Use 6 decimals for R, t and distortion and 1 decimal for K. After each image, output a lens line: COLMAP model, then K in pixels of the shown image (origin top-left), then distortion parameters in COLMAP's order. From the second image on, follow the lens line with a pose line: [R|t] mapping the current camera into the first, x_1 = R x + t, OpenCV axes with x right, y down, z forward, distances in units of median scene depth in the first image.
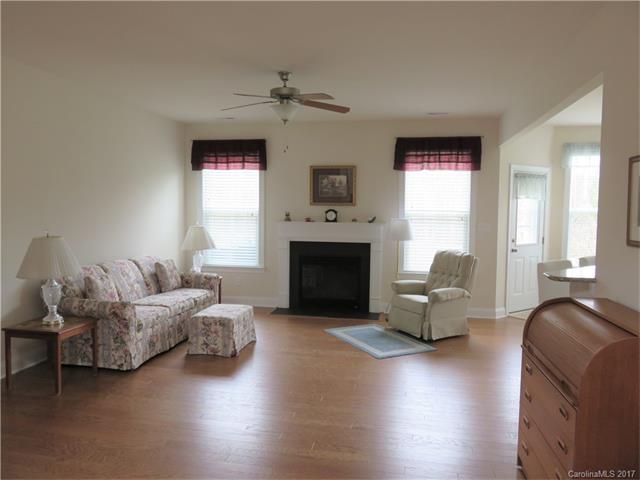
lens RADIAL K [[477.4, 0, 320.0], [0, 477.4, 240.0], [0, 0, 1]] dist [-0.010539, -0.004885]
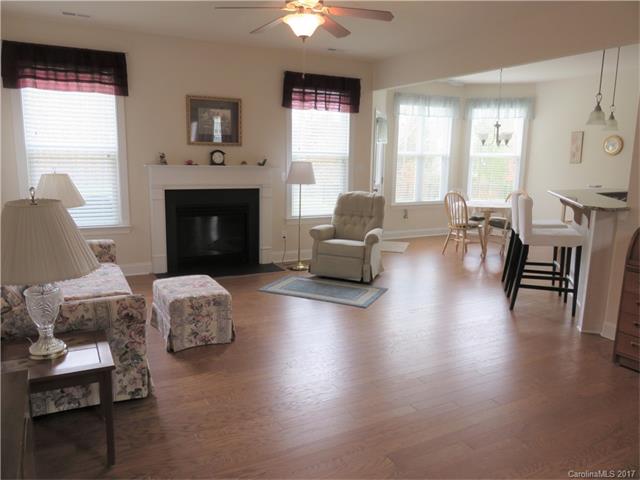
lens RADIAL K [[477.4, 0, 320.0], [0, 477.4, 240.0], [0, 0, 1]] dist [-0.010539, -0.004885]
pose [[0.783542, -0.105190, 0.612370, -0.387212], [0.027994, 0.990541, 0.134331, -0.015540], [-0.620708, -0.088112, 0.779075, 0.227402]]
